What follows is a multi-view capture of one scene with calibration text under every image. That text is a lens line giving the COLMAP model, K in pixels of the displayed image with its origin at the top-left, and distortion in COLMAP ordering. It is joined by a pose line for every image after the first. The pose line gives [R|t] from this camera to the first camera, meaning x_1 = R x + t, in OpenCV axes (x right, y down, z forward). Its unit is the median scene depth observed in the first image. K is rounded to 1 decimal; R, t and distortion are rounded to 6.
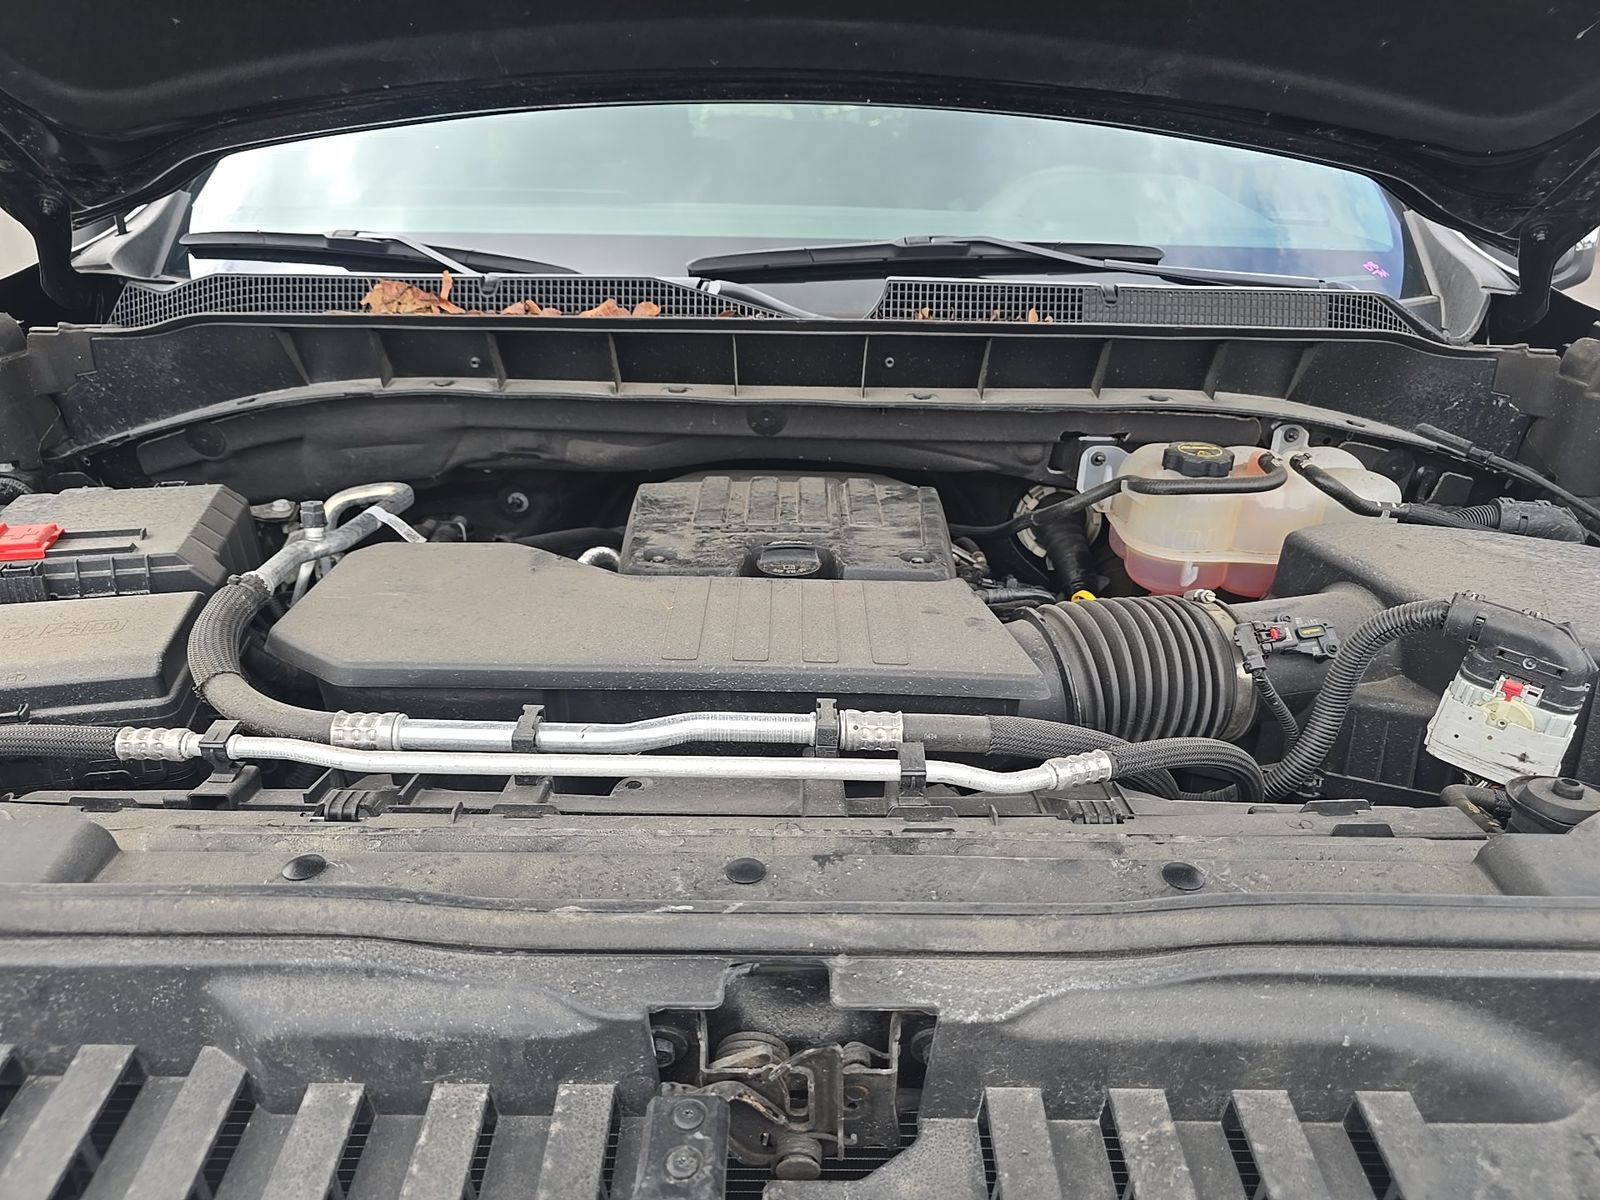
lens RADIAL K [[1057.4, 0, 801.6], [0, 1057.4, 599.4], [0, 0, 1]] dist [0.019252, -0.013228]
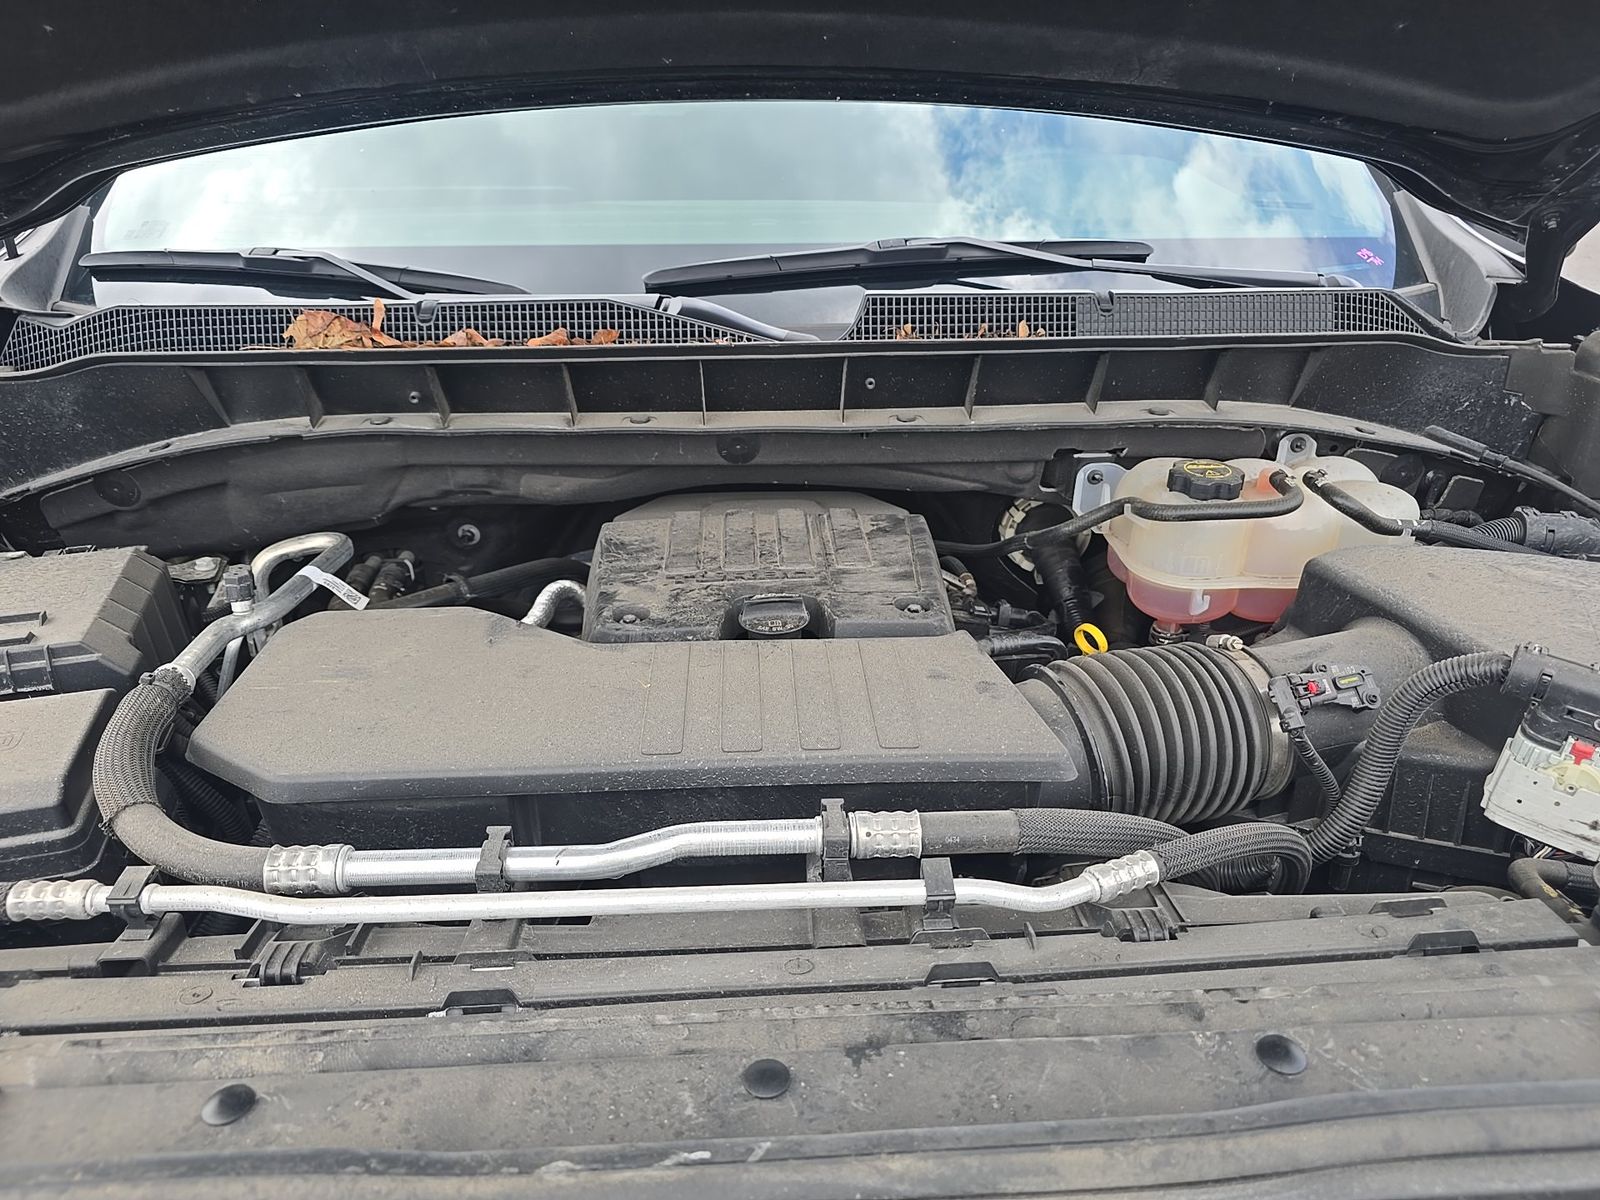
lens RADIAL K [[1057.4, 0, 798.4], [0, 1057.4, 597.9], [0, 0, 1]] dist [0.019252, -0.013228]
pose [[0.998578, -0.039540, 0.035758, -0.022405], [0.038582, 0.998888, 0.027099, -0.074588], [-0.036789, -0.025681, 0.998993, 0.090200]]
